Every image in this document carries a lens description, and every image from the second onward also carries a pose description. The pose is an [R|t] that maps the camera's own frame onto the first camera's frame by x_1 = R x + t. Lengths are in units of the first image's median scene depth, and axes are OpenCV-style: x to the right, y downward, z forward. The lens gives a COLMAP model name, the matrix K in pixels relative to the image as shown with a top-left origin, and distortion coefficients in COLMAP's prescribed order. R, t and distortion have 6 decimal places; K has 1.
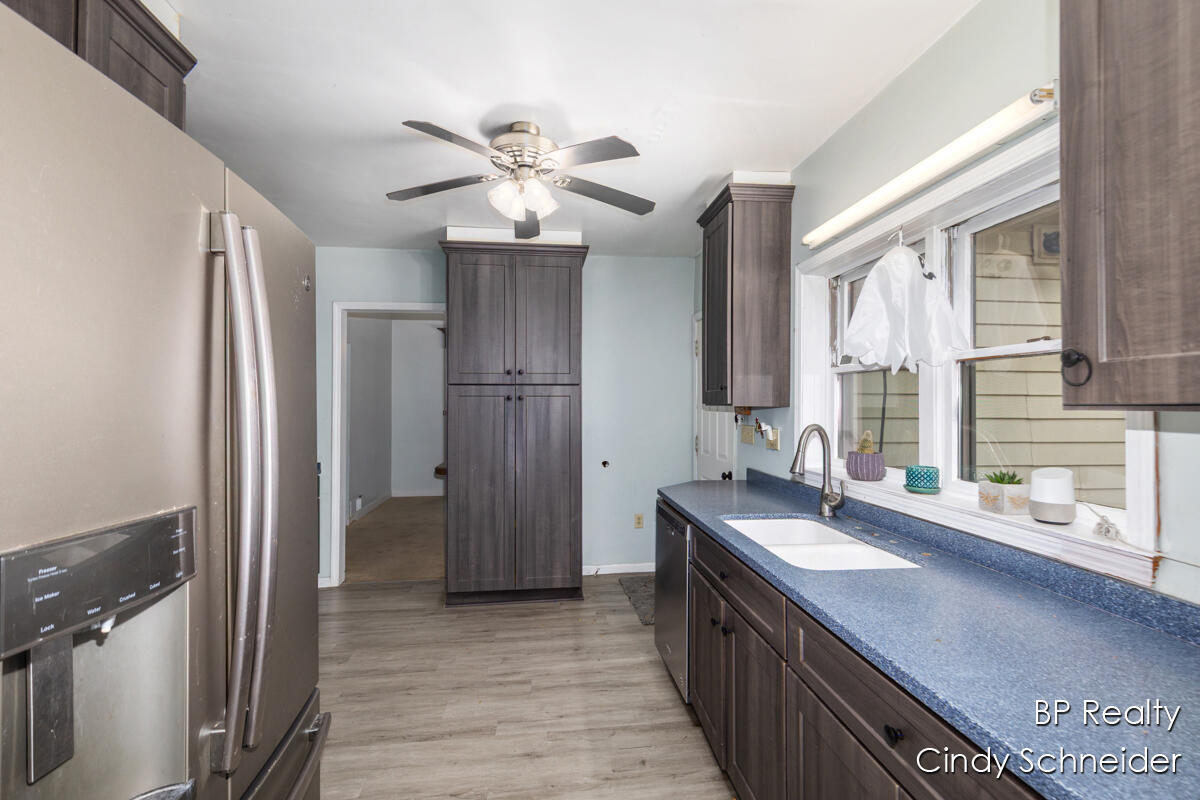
lens RADIAL K [[540.5, 0, 600.0], [0, 540.5, 400.0], [0, 0, 1]] dist [0.008173, -0.000048]
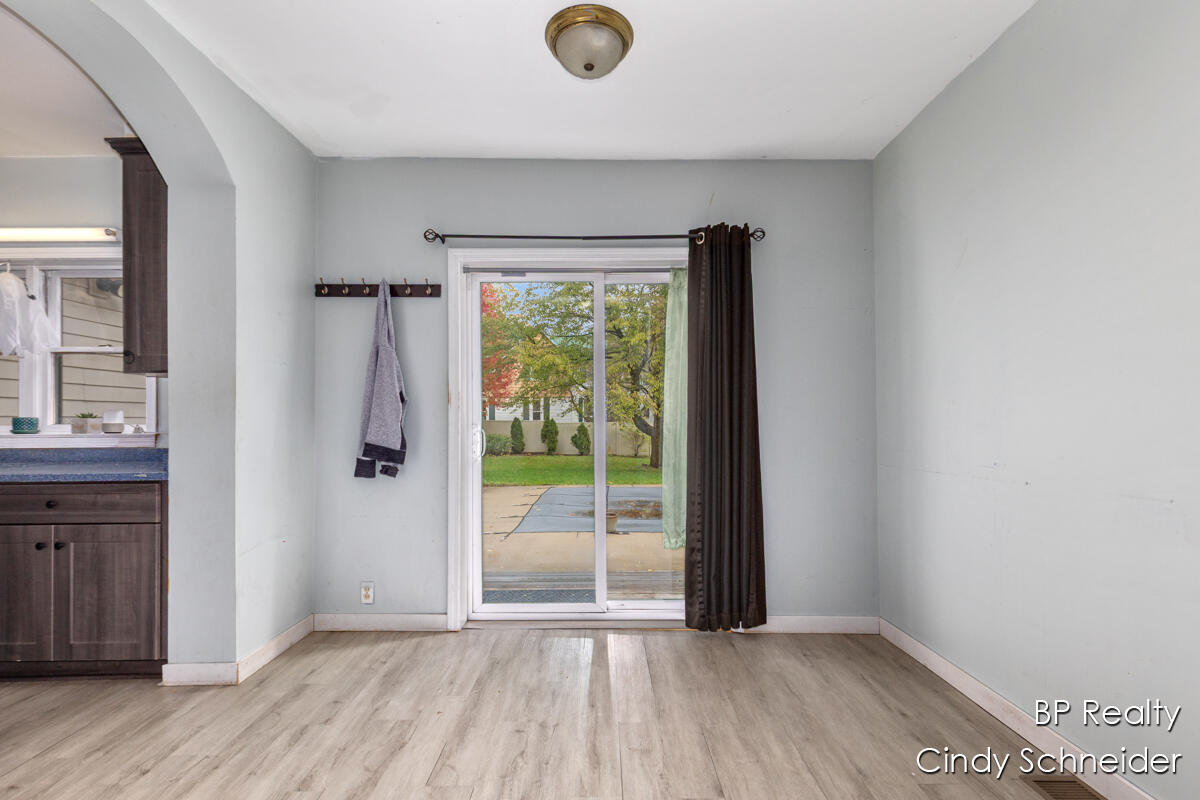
lens RADIAL K [[541.0, 0, 601.3], [0, 541.0, 409.2], [0, 0, 1]] dist [0.004715, -0.000219]
pose [[0.110441, 0.007782, 0.993852, -0.695081], [0.001117, 0.999968, -0.007954, 0.100853], [-0.993882, 0.001988, 0.110429, -0.734425]]
